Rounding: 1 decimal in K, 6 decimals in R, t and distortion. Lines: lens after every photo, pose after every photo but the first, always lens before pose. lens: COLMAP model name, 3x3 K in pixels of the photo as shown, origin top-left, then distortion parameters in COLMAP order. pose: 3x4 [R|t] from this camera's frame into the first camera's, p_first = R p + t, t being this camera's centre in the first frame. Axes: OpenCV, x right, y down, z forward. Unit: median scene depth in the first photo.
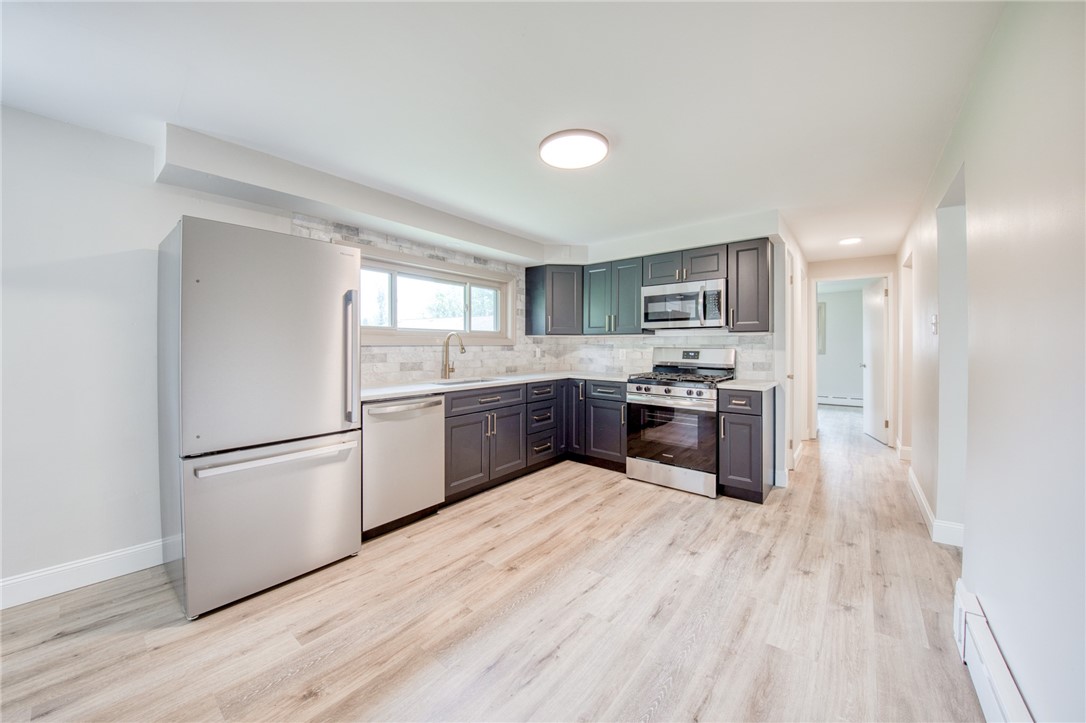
lens RADIAL K [[398.1, 0, 543.0], [0, 398.1, 361.5], [0, 0, 1]] dist [0.016624, -0.019739]
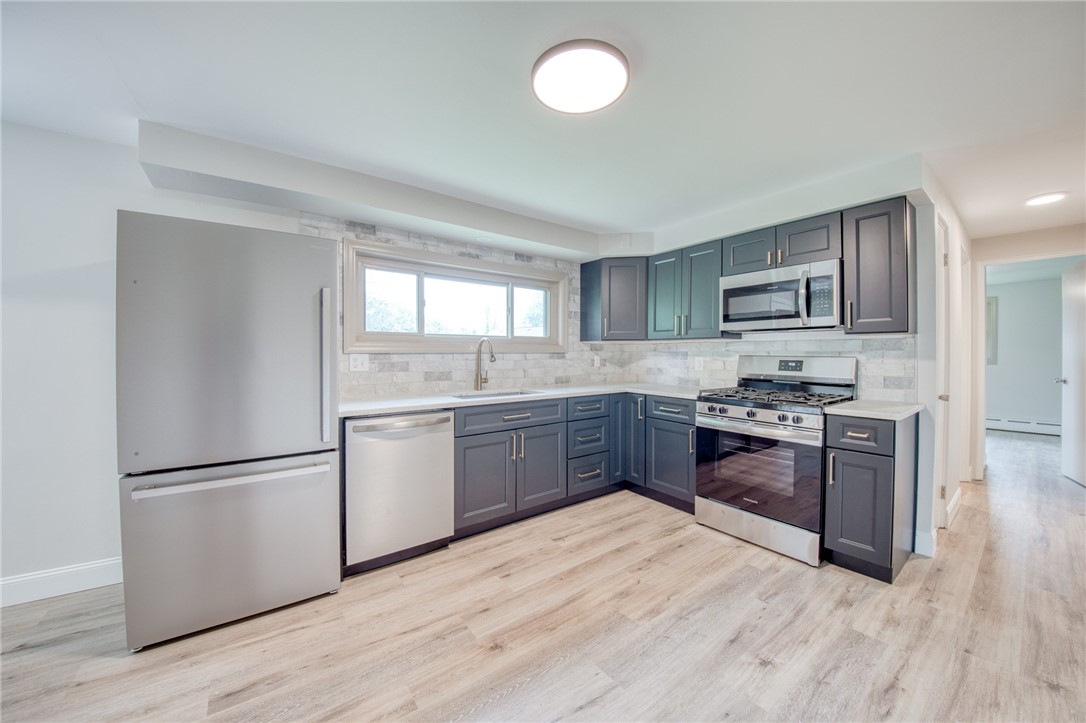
lens RADIAL K [[393.0, 0, 542.5], [0, 393.0, 365.0], [0, 0, 1]] dist [-0.011361, -0.009565]
pose [[0.966771, 0.007511, -0.255533, 0.135029], [-0.010071, 0.999911, -0.008710, -0.007725], [0.255445, 0.010994, 0.966761, 0.211728]]
